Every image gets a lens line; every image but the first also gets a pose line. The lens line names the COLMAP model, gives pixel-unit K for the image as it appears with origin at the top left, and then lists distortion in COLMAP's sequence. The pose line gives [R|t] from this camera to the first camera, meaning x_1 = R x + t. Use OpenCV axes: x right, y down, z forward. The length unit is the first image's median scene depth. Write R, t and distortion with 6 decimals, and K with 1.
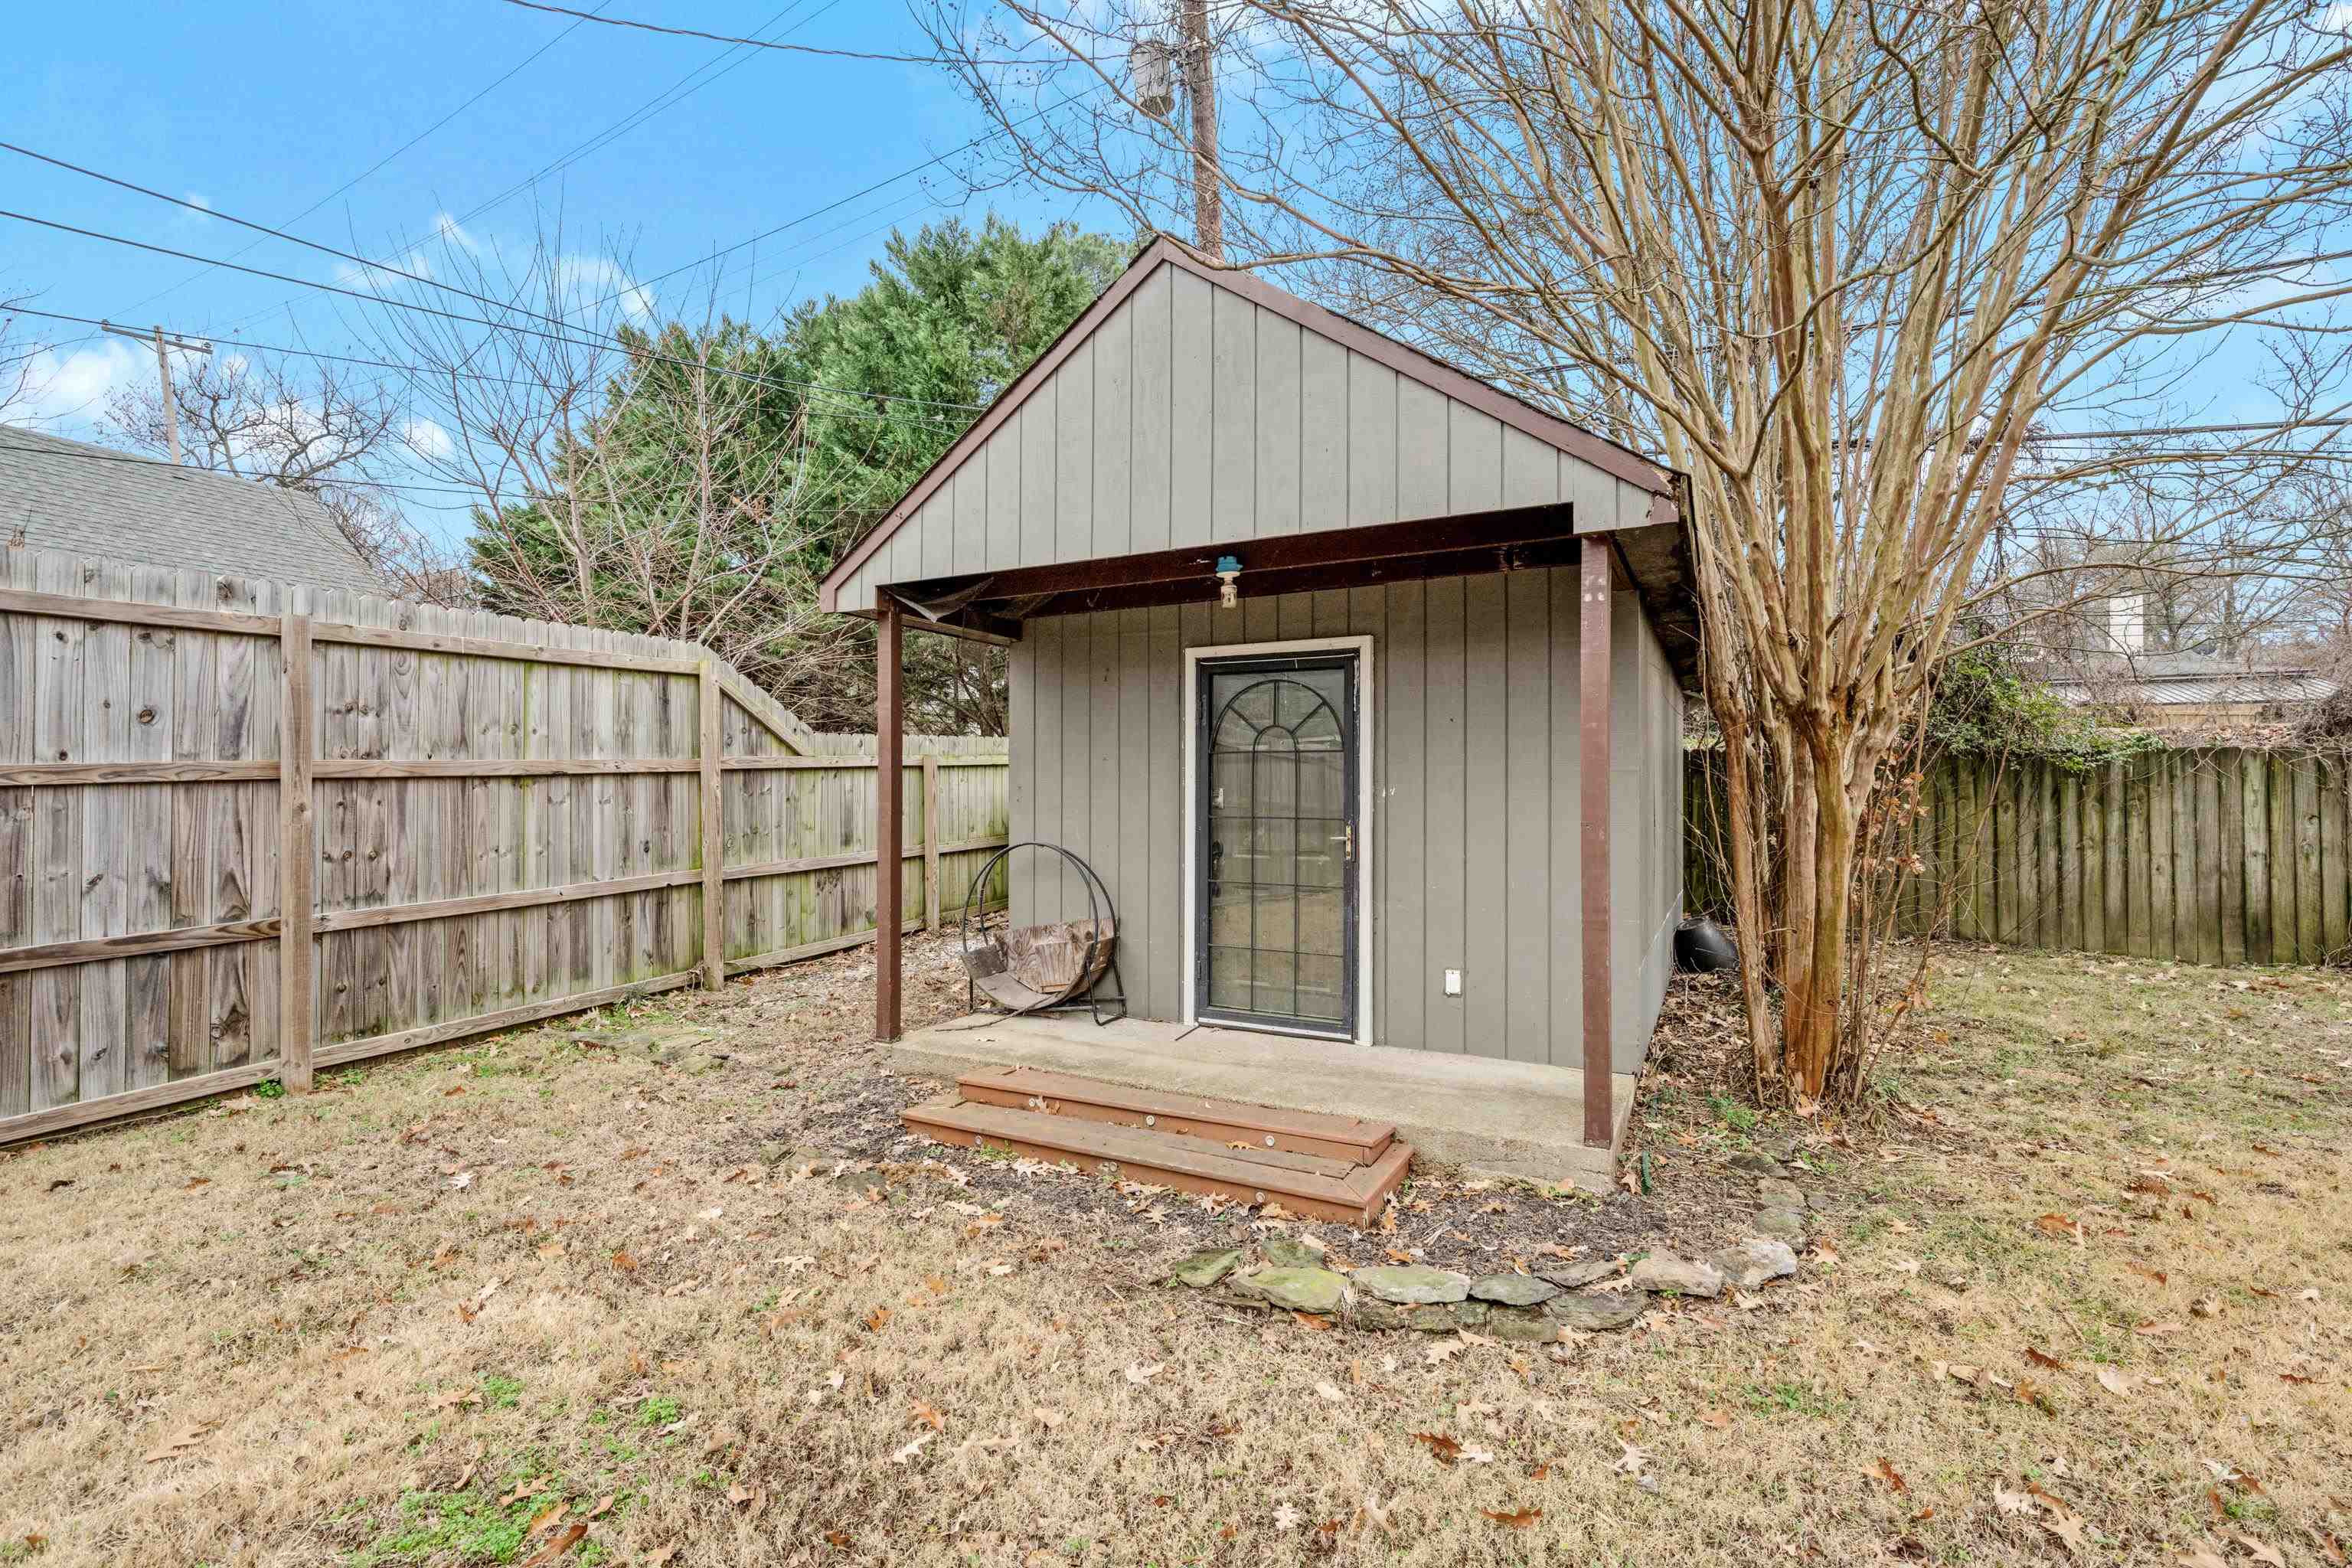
lens RADIAL K [[1093.9, 0, 1176.0], [0, 1093.9, 784.0], [0, 0, 1]] dist [0.001268, 0.000041]
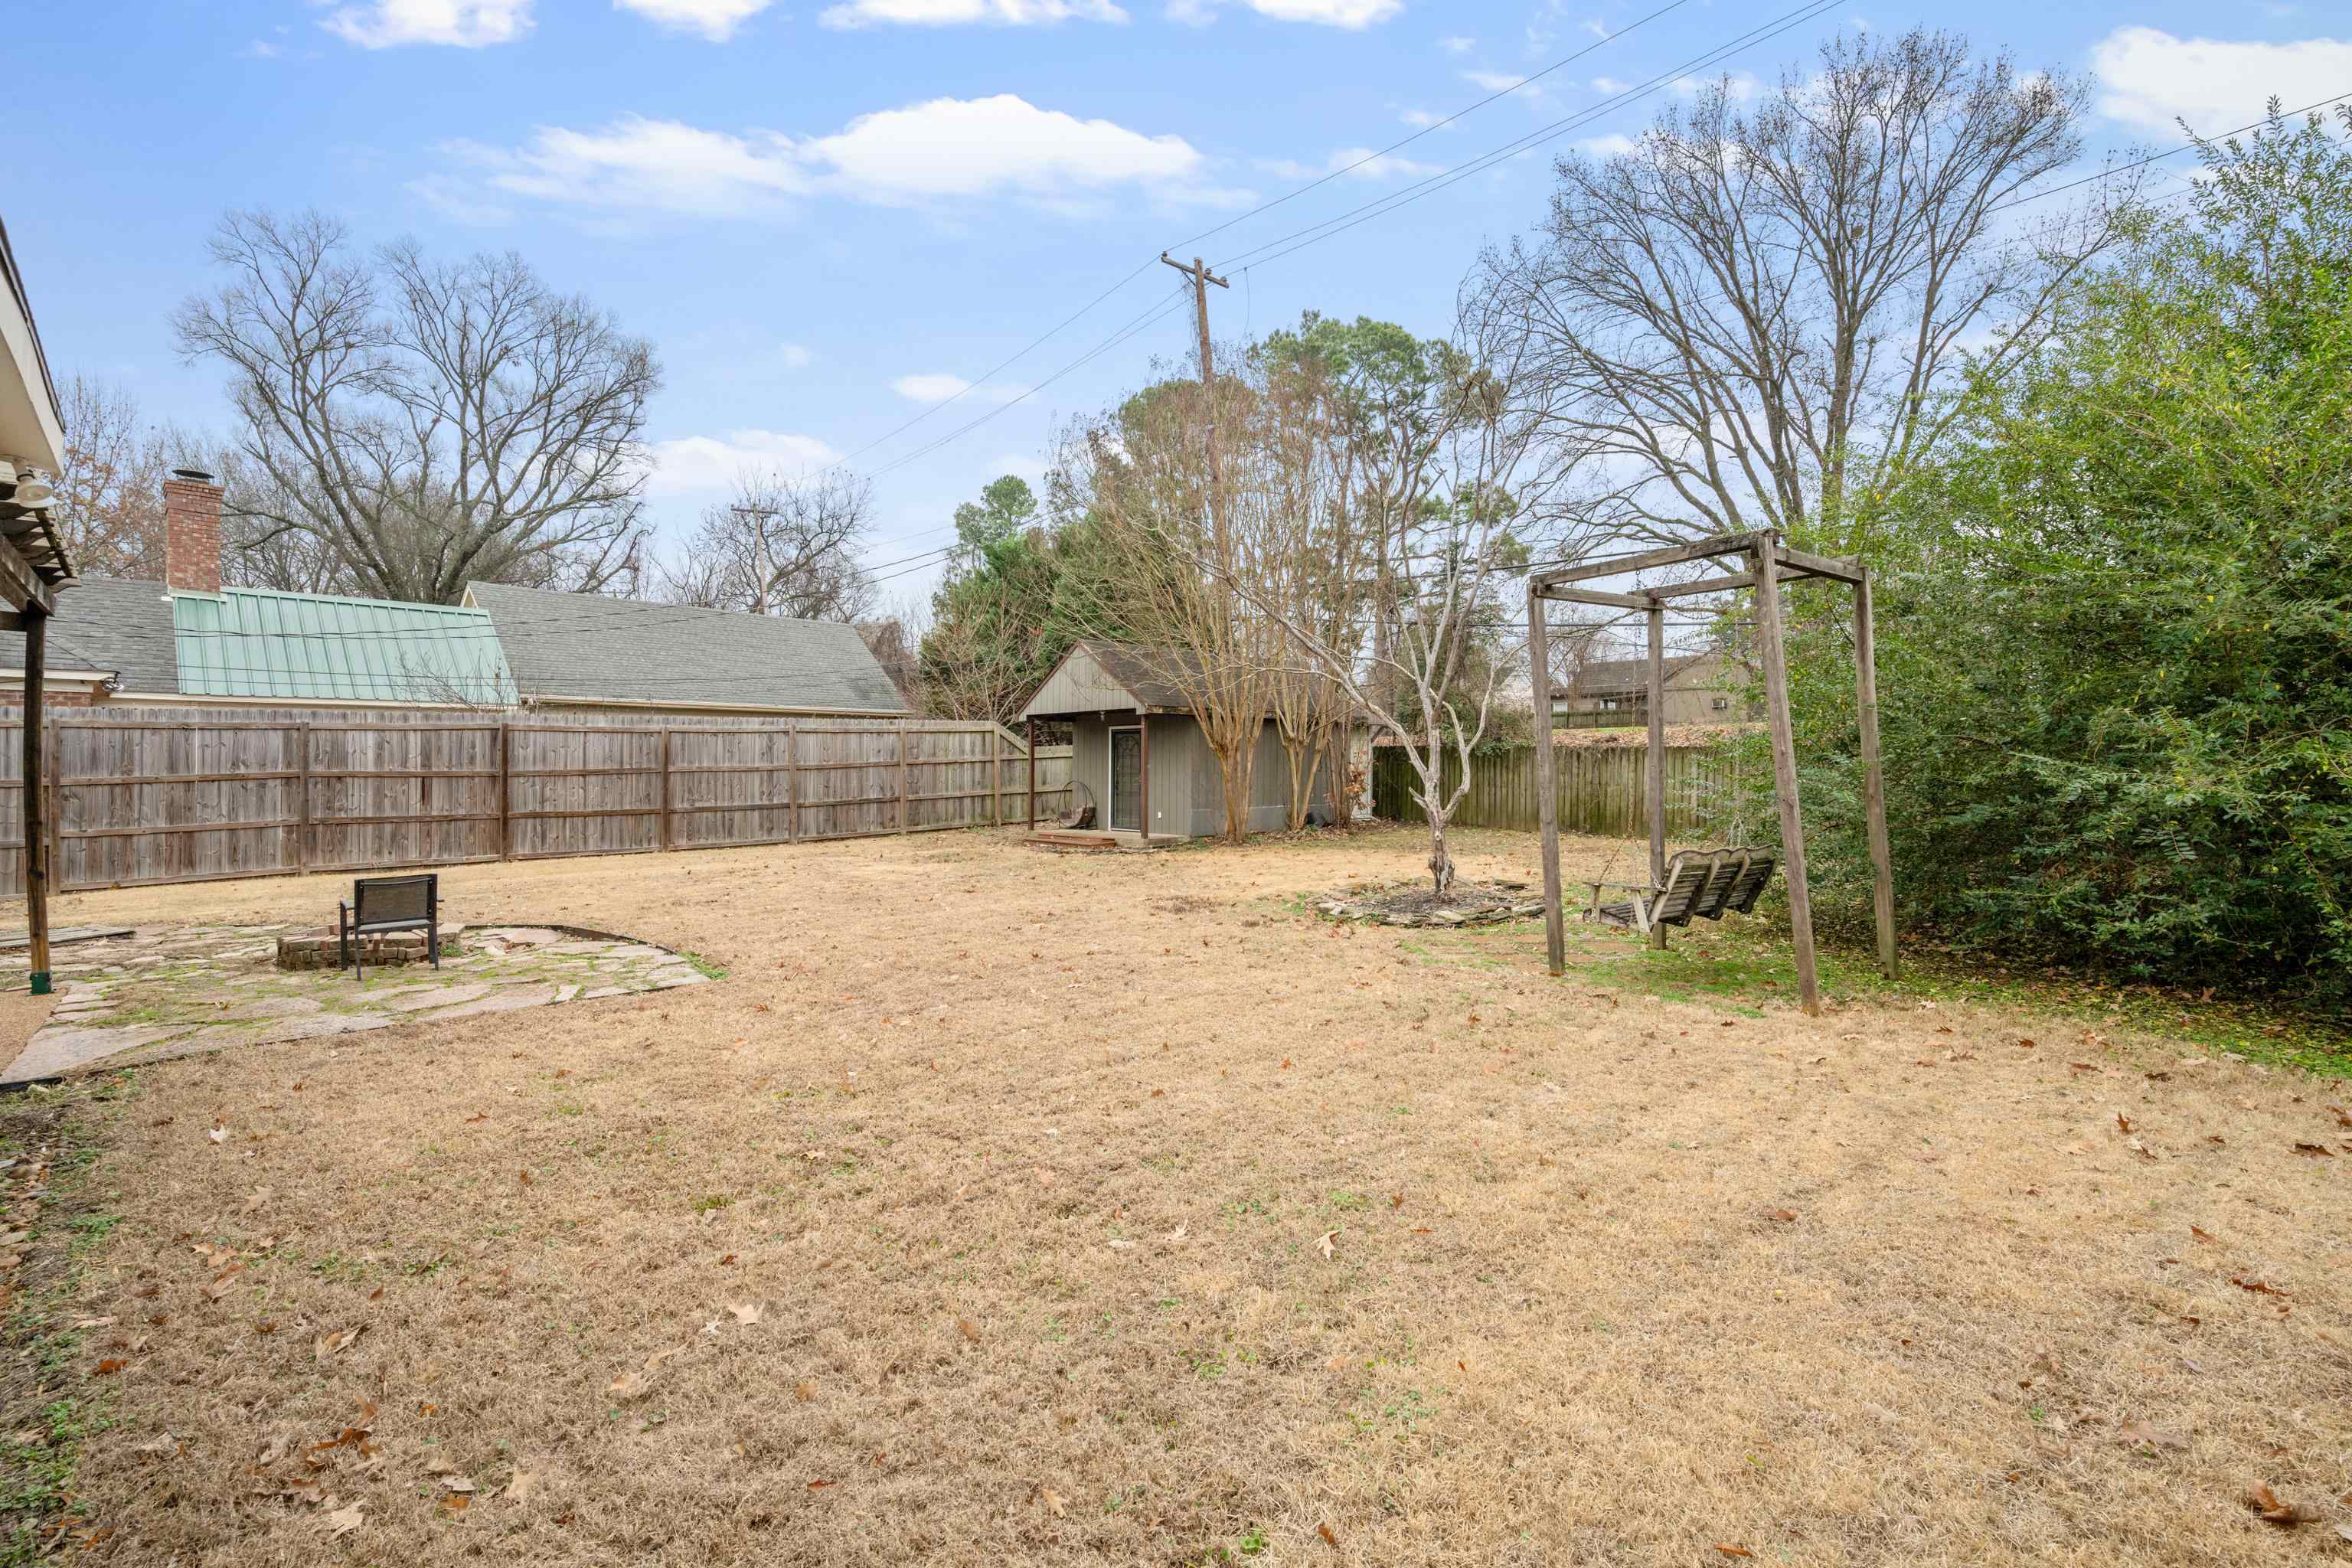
lens RADIAL K [[1063.2, 0, 1176.0], [0, 1063.2, 784.0], [0, 0, 1]] dist [0.001696, 0.000290]
pose [[0.952321, 0.005120, -0.305056, 1.278373], [0.003198, 0.999637, 0.026762, -0.030638], [0.305082, -0.026461, 0.951958, -2.263174]]
